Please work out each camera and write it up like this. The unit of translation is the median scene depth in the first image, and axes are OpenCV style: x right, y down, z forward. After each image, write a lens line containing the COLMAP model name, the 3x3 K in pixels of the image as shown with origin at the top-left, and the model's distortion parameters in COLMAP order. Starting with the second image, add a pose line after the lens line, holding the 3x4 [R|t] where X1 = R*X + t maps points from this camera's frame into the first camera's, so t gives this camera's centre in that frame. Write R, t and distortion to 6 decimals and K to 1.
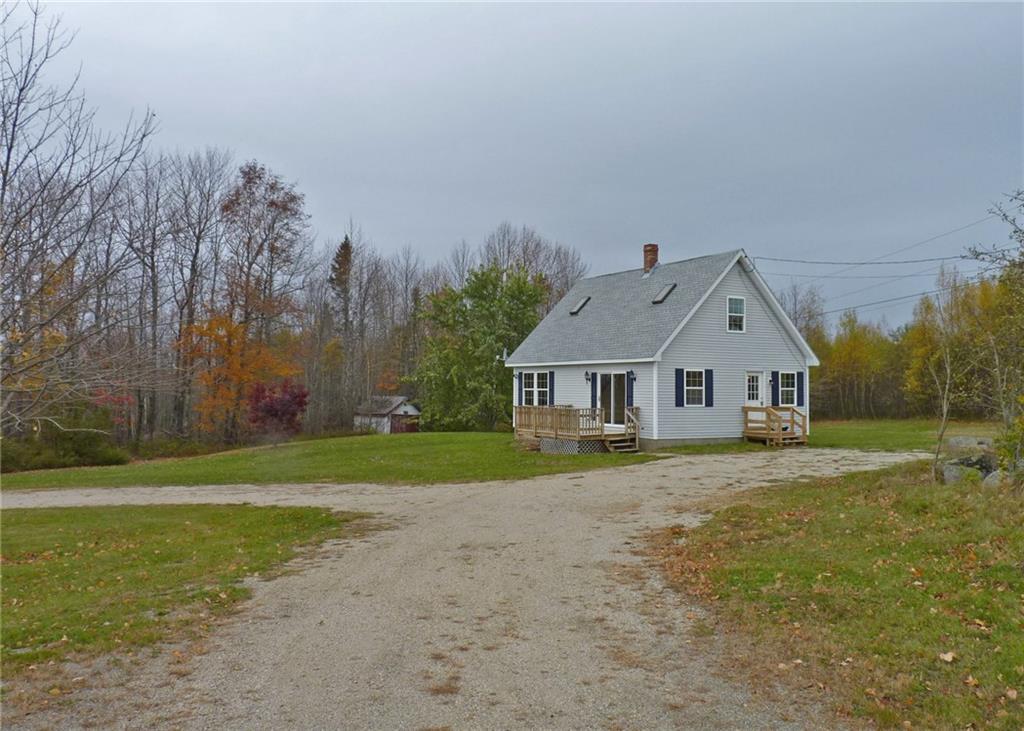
lens RADIAL K [[806.2, 0, 511.7], [0, 806.2, 366.9], [0, 0, 1]] dist [0.061333, 0.000779]
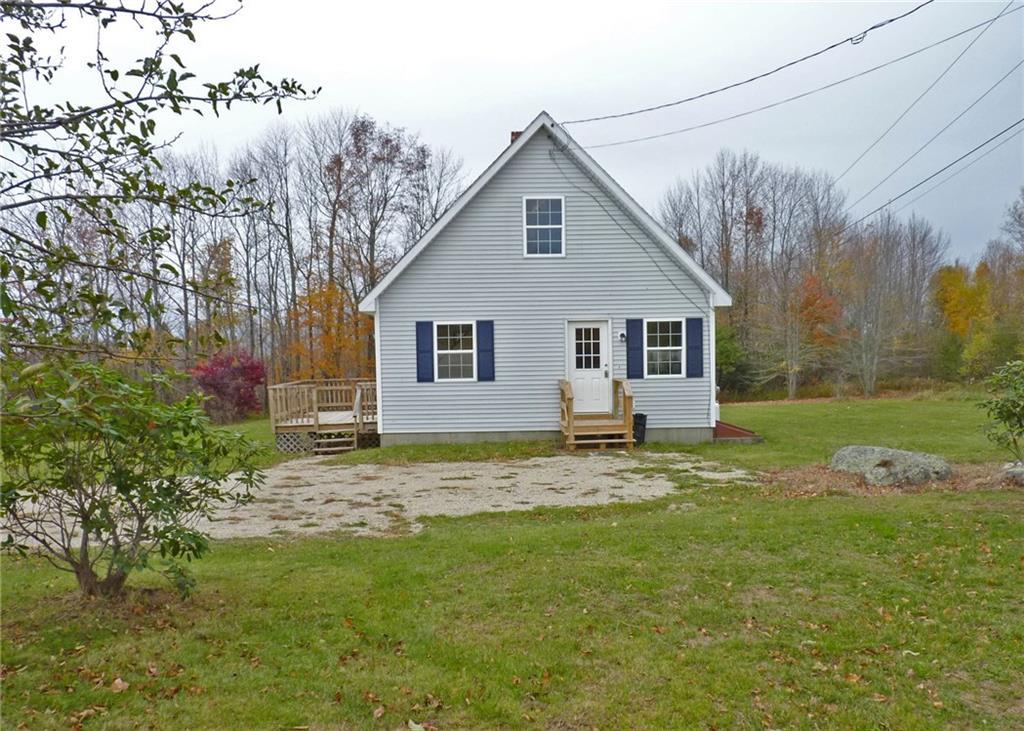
lens RADIAL K [[806.2, 0, 512.1], [0, 806.2, 367.7], [0, 0, 1]] dist [0.061333, 0.000779]
pose [[0.883215, -0.013781, -0.468765, 0.533857], [0.034274, 0.998792, 0.035213, 0.017441], [0.467714, -0.047167, 0.882621, 0.456618]]
